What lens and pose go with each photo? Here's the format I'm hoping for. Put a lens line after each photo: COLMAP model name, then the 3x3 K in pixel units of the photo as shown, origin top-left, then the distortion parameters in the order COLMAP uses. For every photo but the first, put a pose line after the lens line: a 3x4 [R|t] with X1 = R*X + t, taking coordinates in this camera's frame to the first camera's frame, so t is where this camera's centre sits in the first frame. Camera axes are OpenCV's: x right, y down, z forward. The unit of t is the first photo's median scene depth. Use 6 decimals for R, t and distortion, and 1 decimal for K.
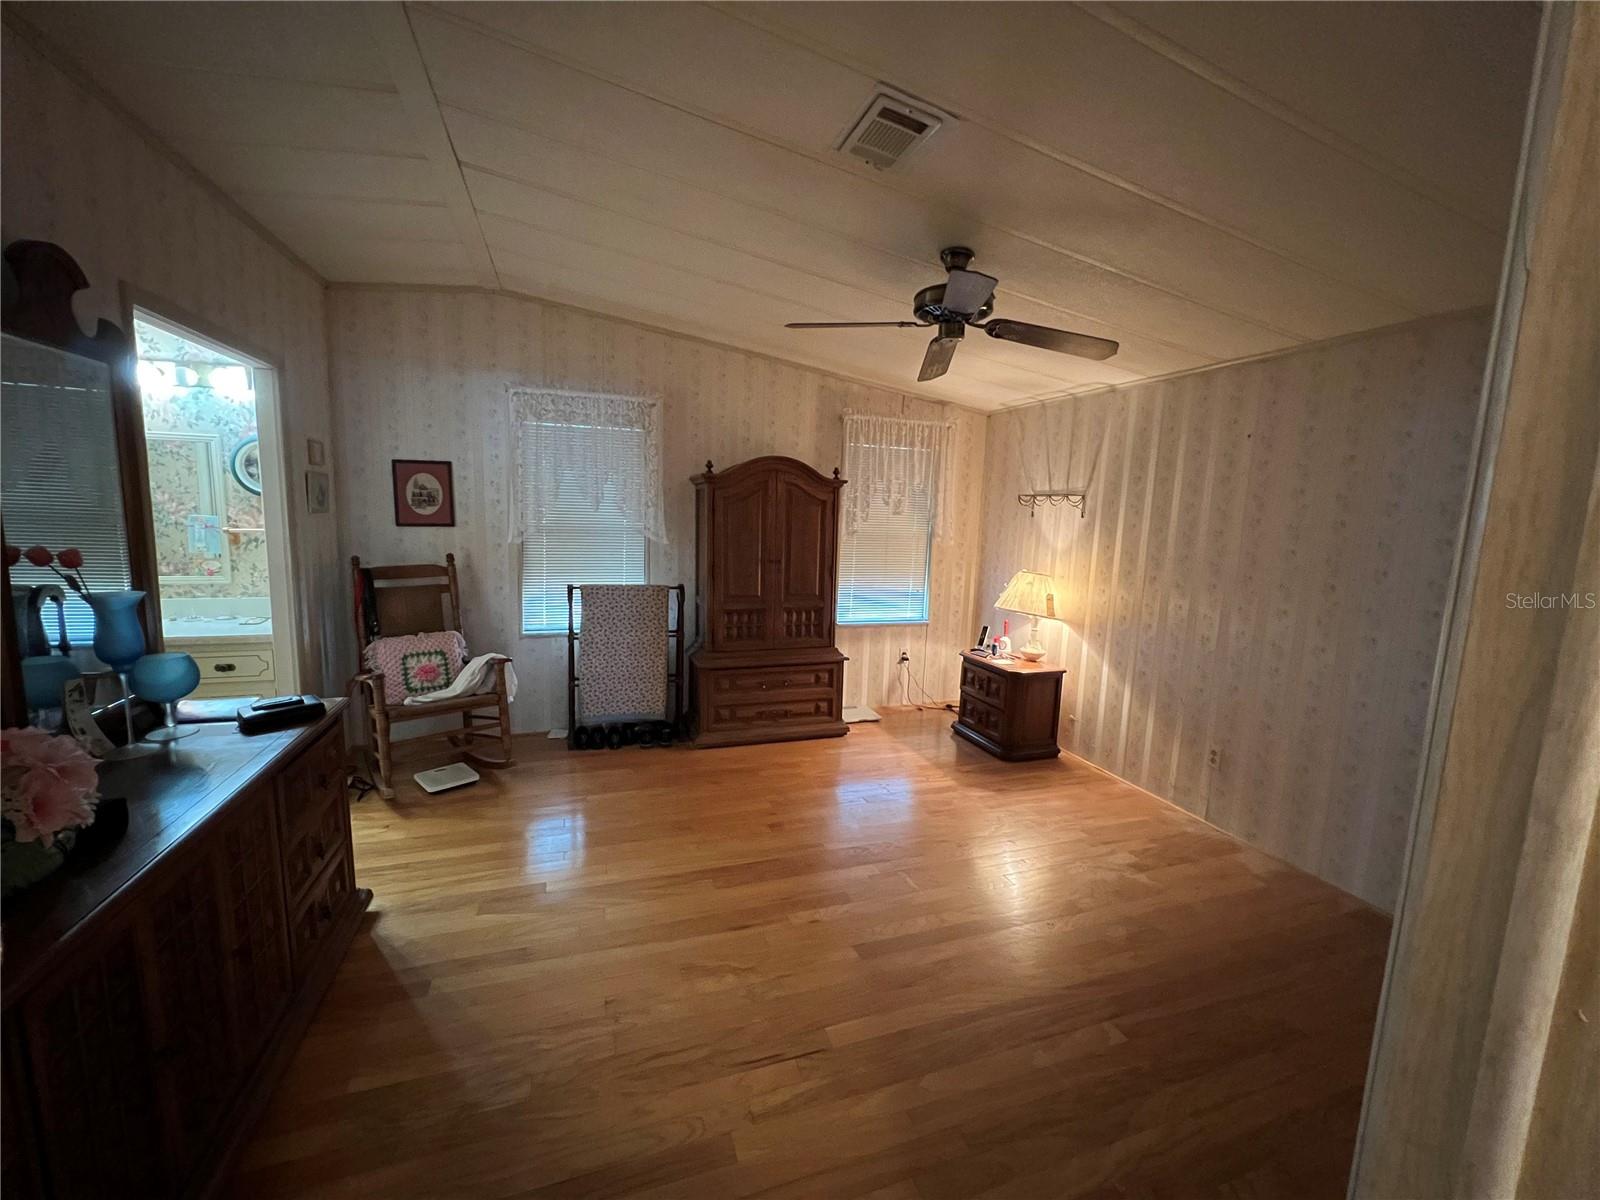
lens RADIAL K [[641.4, 0, 797.1], [0, 641.4, 598.6], [0, 0, 1]] dist [-0.002119, -0.000318]
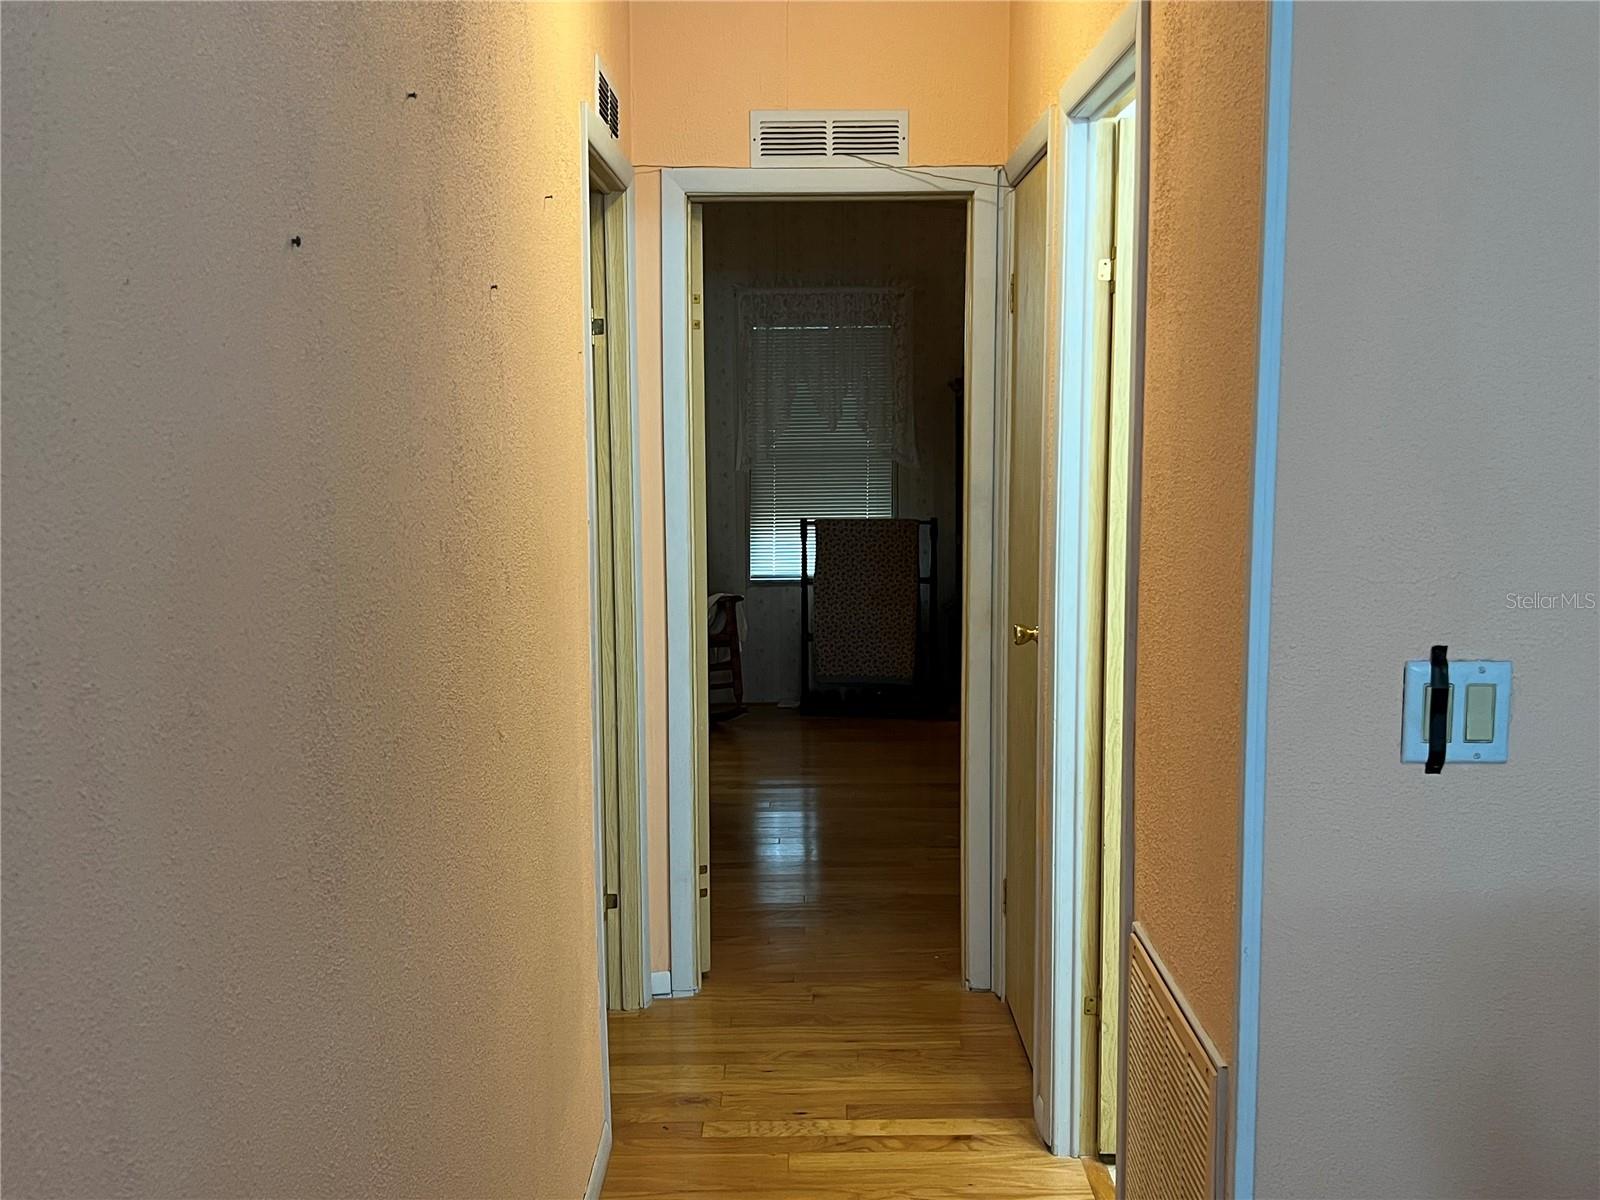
lens RADIAL K [[1581.8, 0, 800.0], [0, 1581.8, 600.0], [0, 0, 1]] dist [0.315713, -0.000488]
pose [[0.942969, -0.004736, -0.332847, 0.325555], [-0.003439, 0.999707, -0.023968, 0.130893], [0.332862, 0.023746, 0.942676, -0.937843]]
